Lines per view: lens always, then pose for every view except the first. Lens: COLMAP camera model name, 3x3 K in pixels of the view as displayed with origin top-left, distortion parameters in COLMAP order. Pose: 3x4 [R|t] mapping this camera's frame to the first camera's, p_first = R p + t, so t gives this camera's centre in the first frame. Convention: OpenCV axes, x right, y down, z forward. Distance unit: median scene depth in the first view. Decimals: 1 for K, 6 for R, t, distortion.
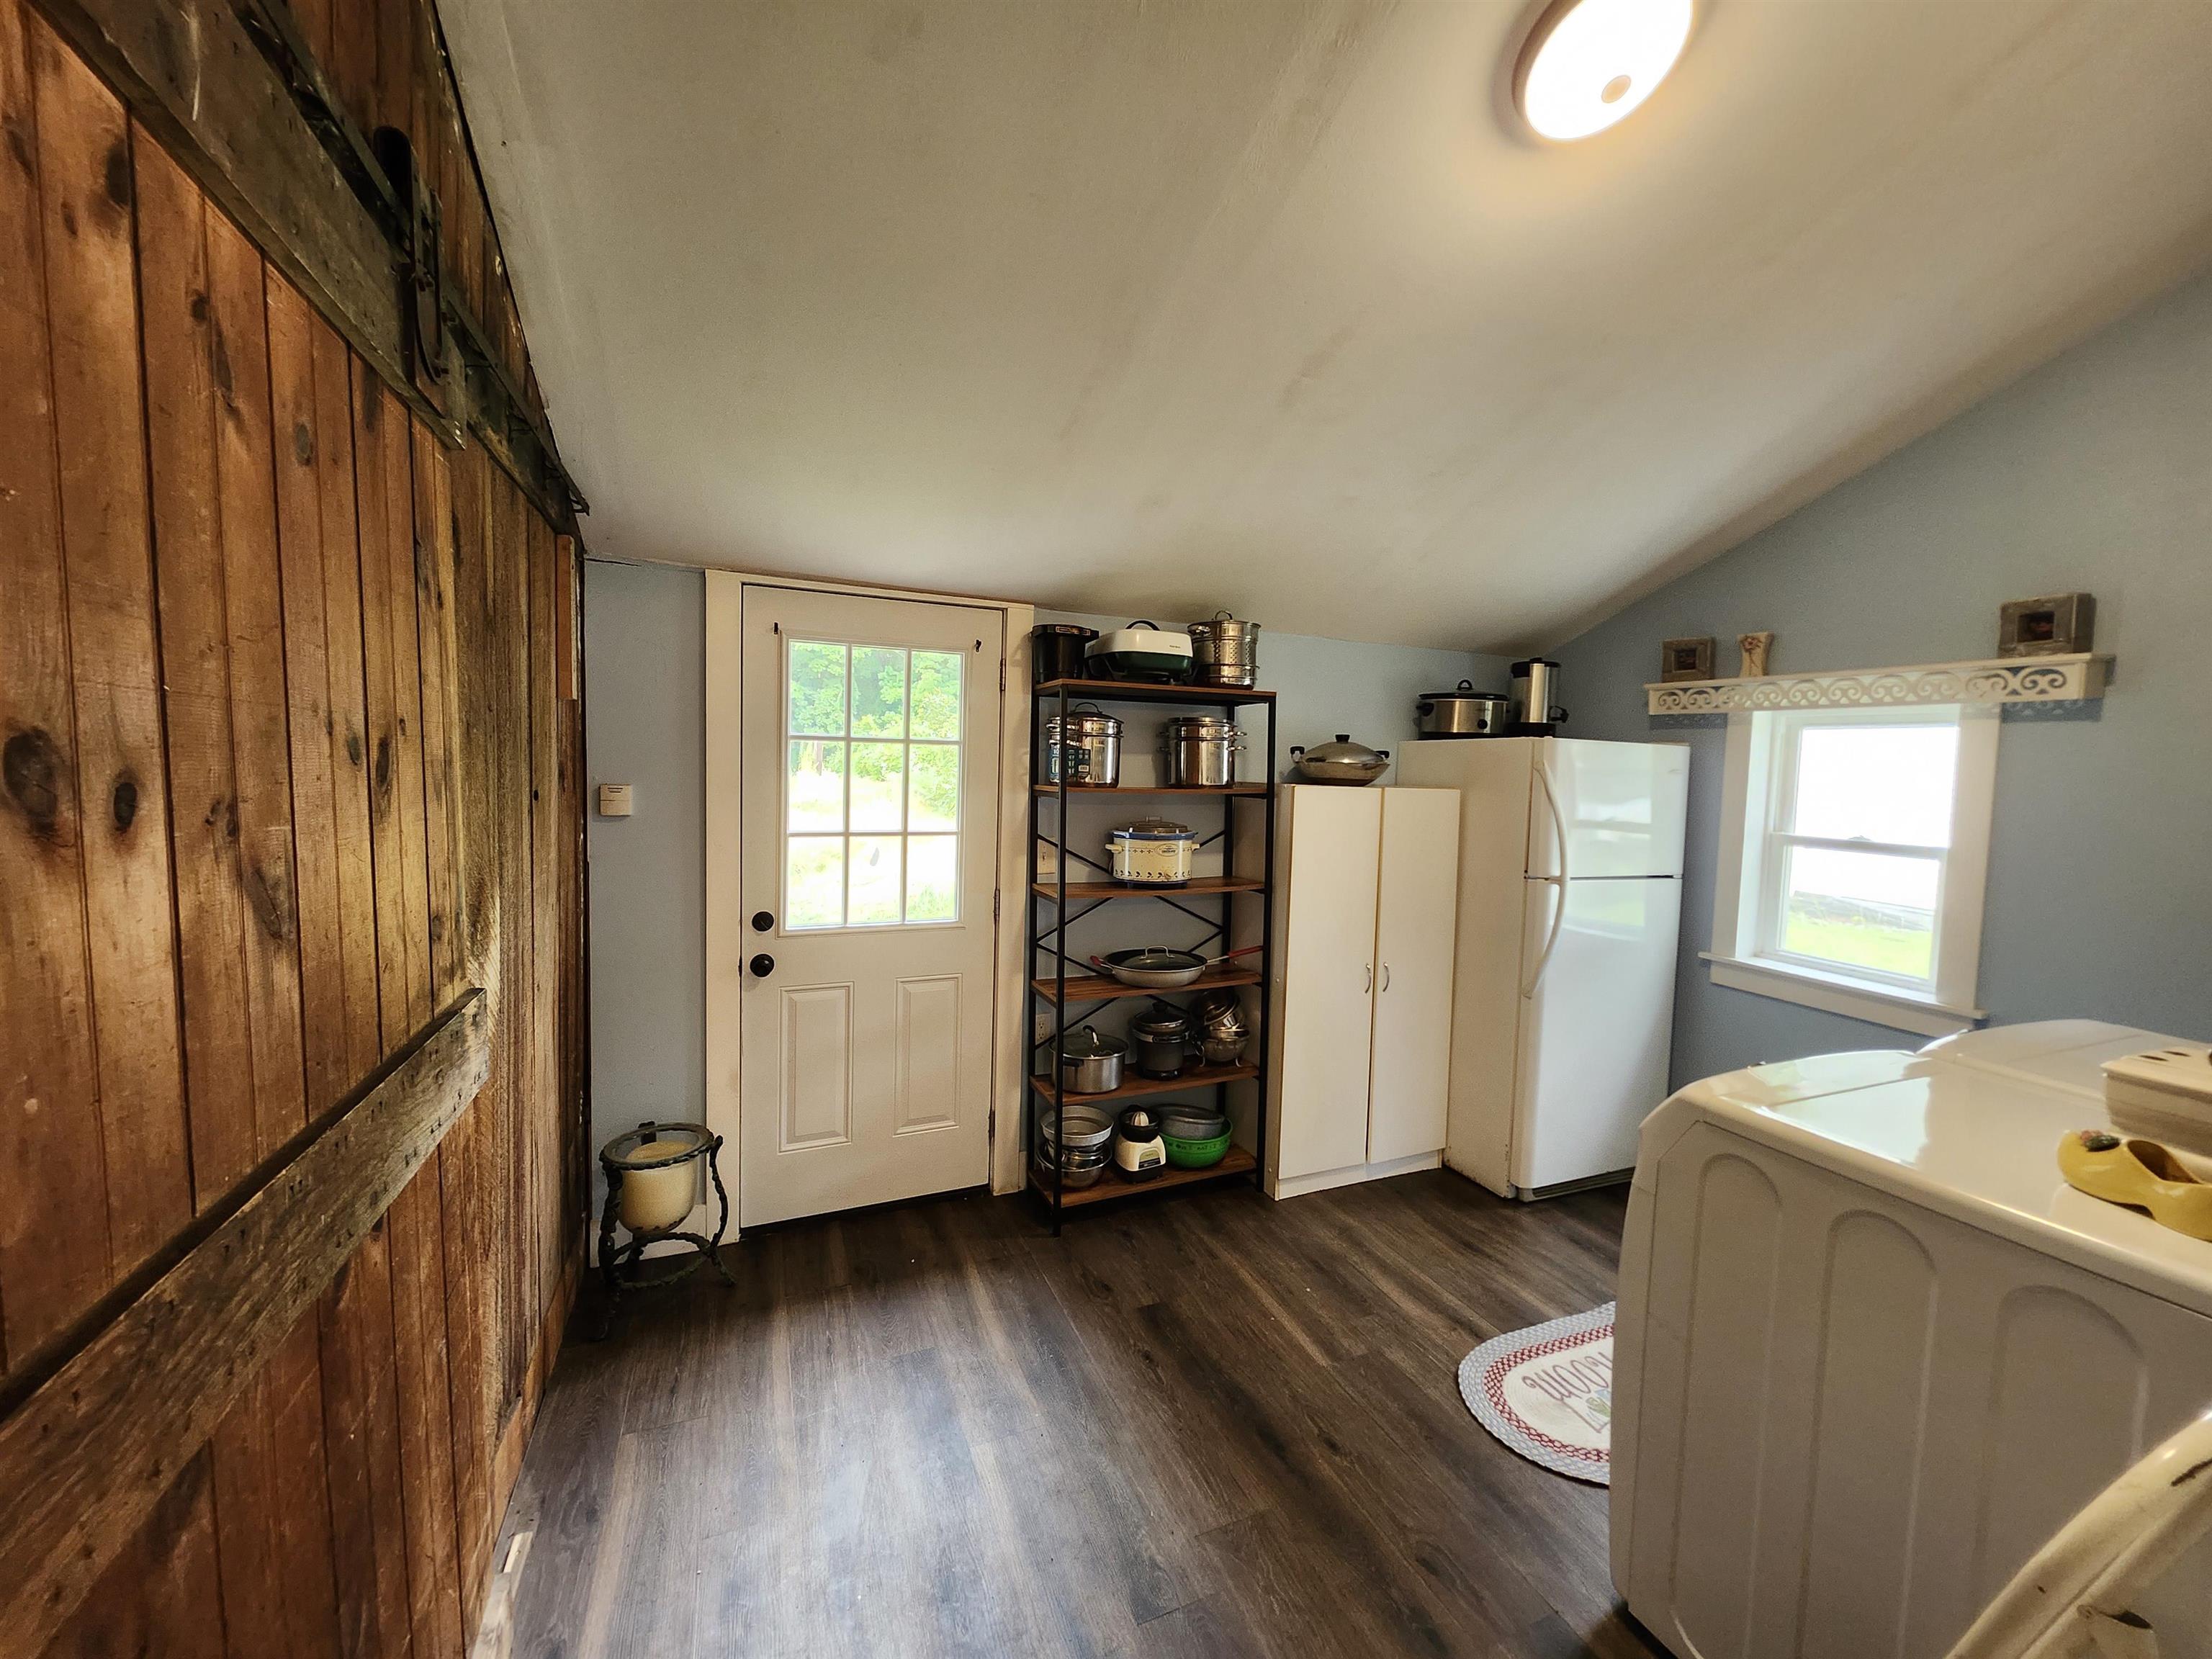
lens RADIAL K [[873.0, 0, 1125.3], [0, 873.0, 825.8], [0, 0, 1]] dist [0.003140, -0.000532]
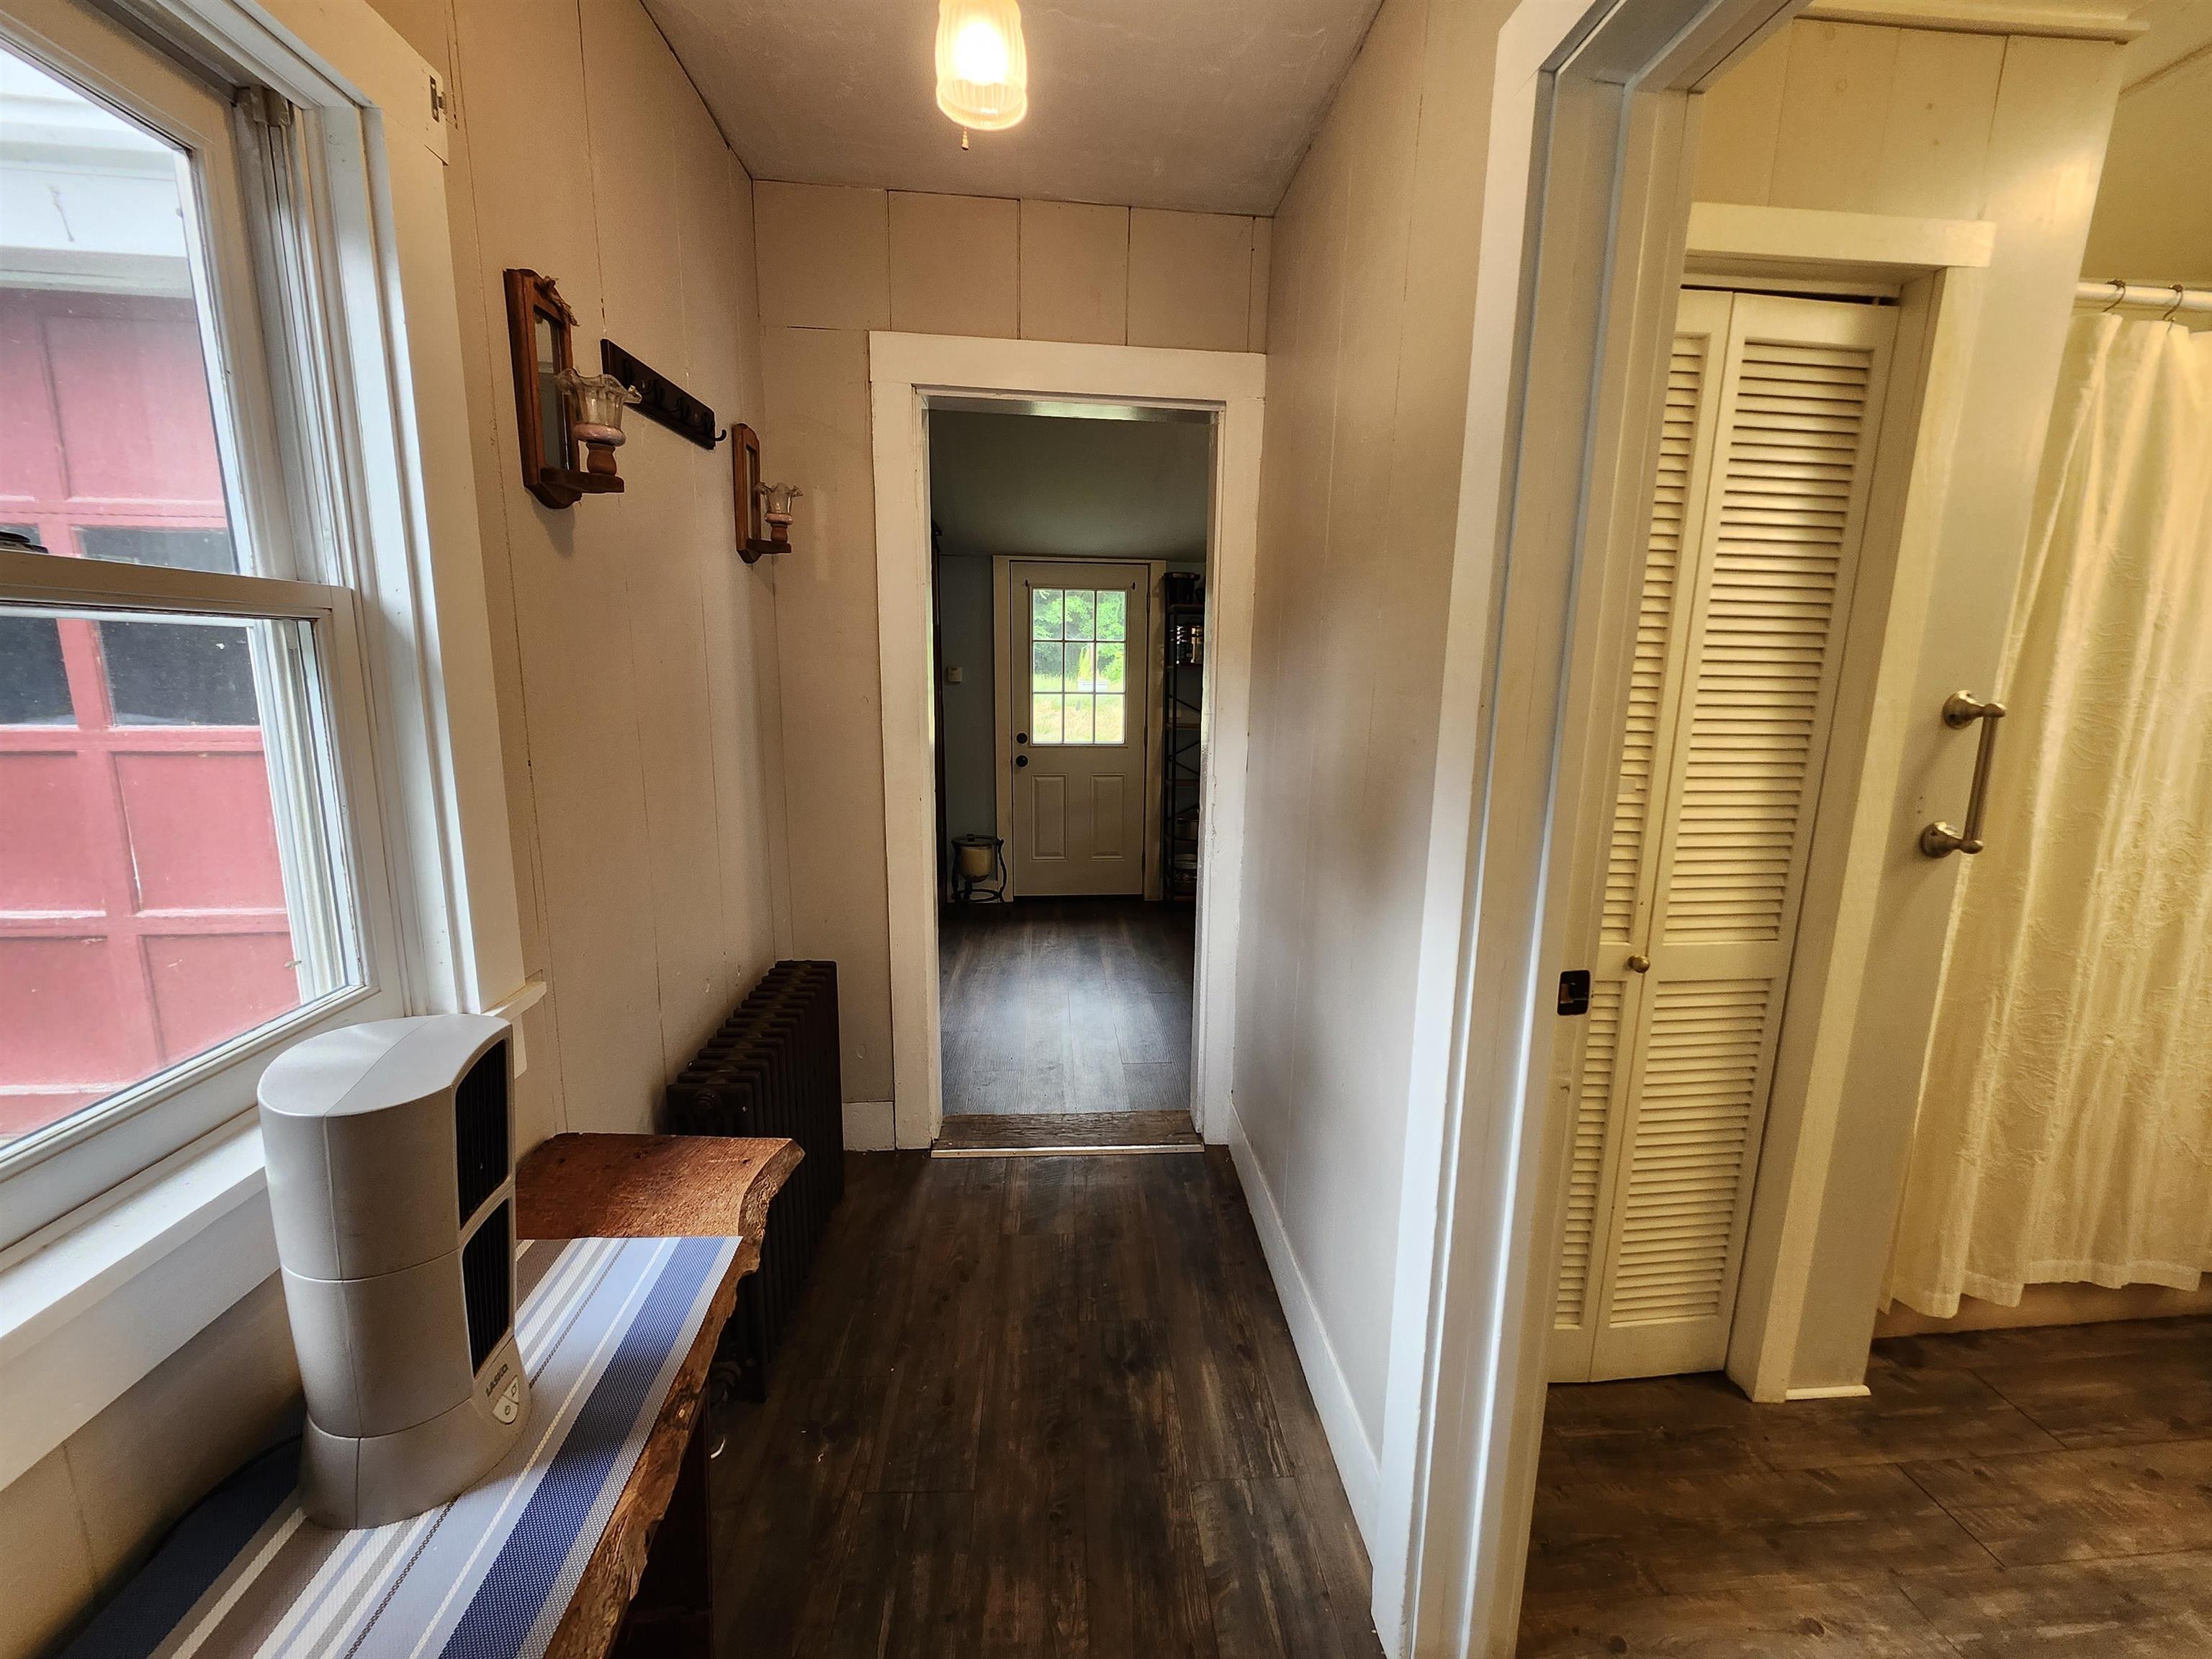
lens RADIAL K [[873.0, 0, 1124.6], [0, 873.0, 814.4], [0, 0, 1]] dist [0.003140, -0.000532]
pose [[0.950749, 0.033996, -0.308092, 0.397505], [-0.003207, 0.994993, 0.099896, 0.081084], [0.309945, -0.093988, 0.946097, -0.765658]]
